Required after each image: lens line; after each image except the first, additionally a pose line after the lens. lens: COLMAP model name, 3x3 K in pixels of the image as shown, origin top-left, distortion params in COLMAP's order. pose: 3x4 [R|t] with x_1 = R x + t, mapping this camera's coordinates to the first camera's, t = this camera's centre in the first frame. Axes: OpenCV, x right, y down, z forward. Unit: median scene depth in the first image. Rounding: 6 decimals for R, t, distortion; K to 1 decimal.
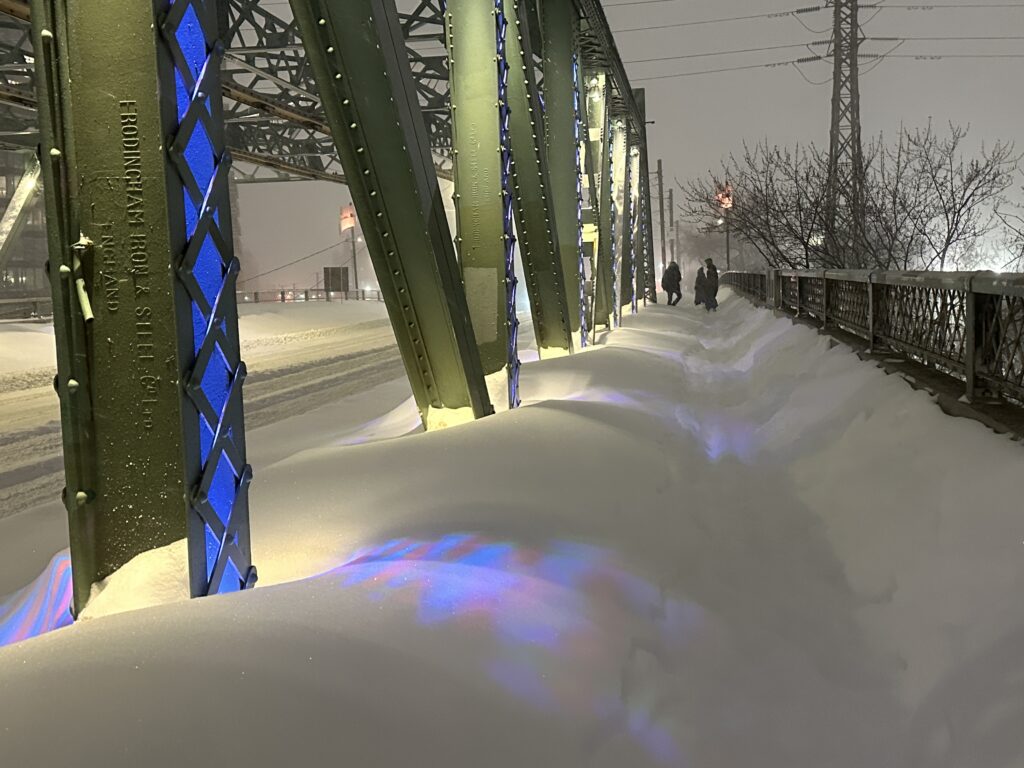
lens RADIAL K [[1135.6, 0, 512.0], [0, 1135.6, 384.0], [0, 0, 1]] dist [0.081529, 0.003417]
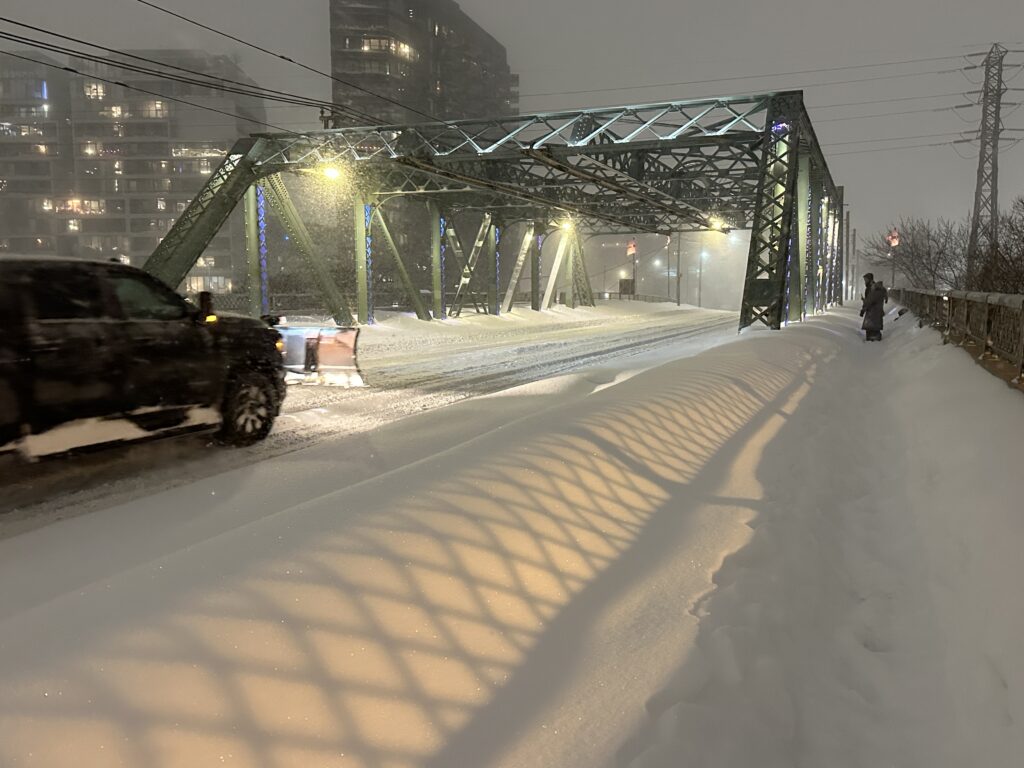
lens RADIAL K [[813.6, 0, 512.0], [0, 813.6, 384.0], [0, 0, 1]] dist [-0.004921, -0.009036]
pose [[0.967555, 0.054579, -0.246694, -0.020054], [-0.047920, 0.998308, 0.032922, 0.013212], [0.248074, -0.020033, 0.968534, -0.132668]]
